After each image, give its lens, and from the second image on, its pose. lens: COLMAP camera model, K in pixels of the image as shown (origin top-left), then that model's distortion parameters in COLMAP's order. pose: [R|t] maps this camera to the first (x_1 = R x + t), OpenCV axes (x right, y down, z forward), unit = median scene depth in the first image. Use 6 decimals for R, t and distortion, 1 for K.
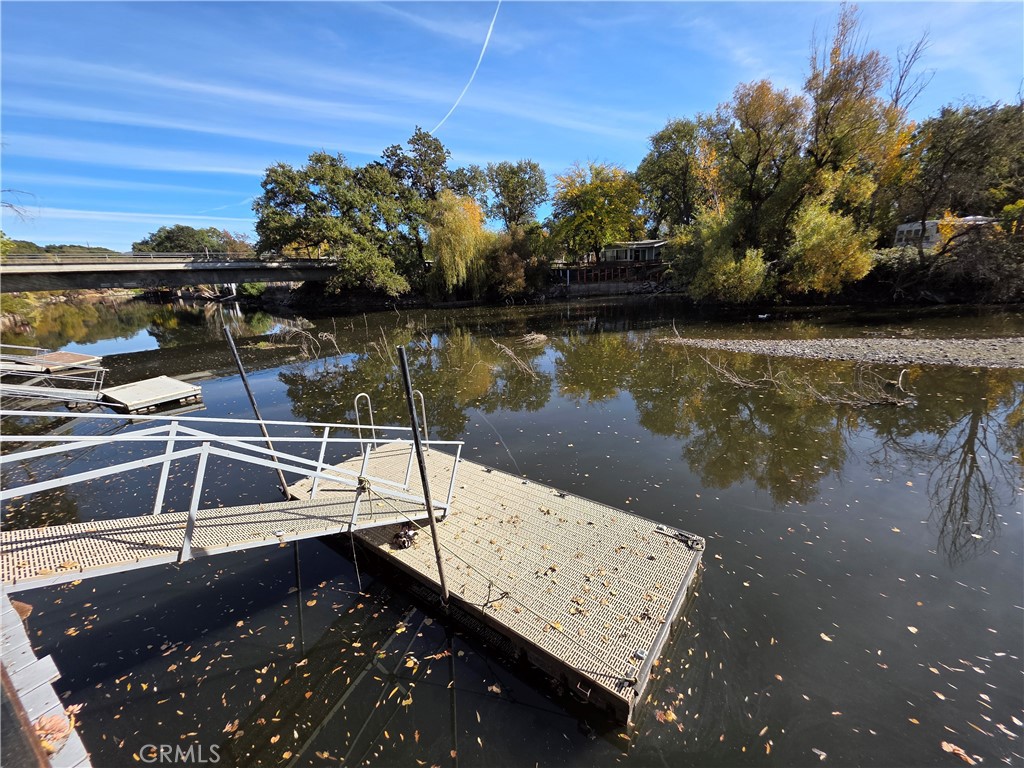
lens RADIAL K [[408.3, 0, 517.2], [0, 408.3, 379.6], [0, 0, 1]] dist [-0.000822, 0.000331]
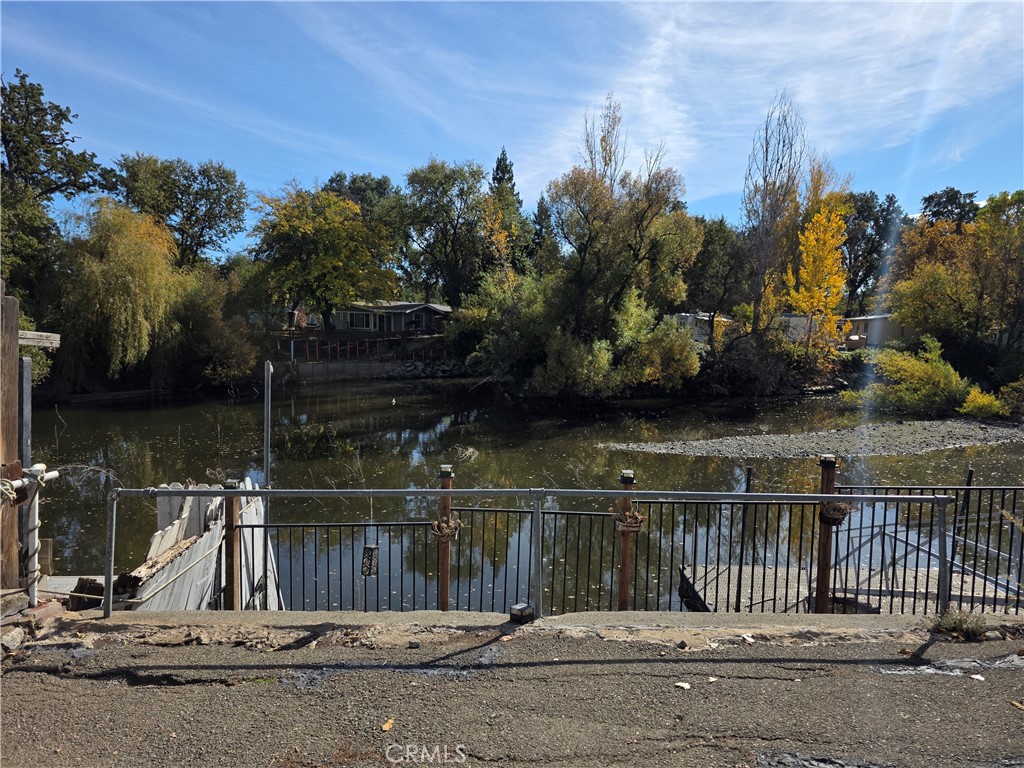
lens RADIAL K [[690.8, 0, 511.6], [0, 690.8, 384.1], [0, 0, 1]] dist [0.031814, -0.000523]
pose [[0.782749, -0.002429, 0.622333, -0.313769], [0.110331, 0.984694, -0.134927, -0.021139], [-0.612479, 0.174277, 0.771036, -0.029760]]
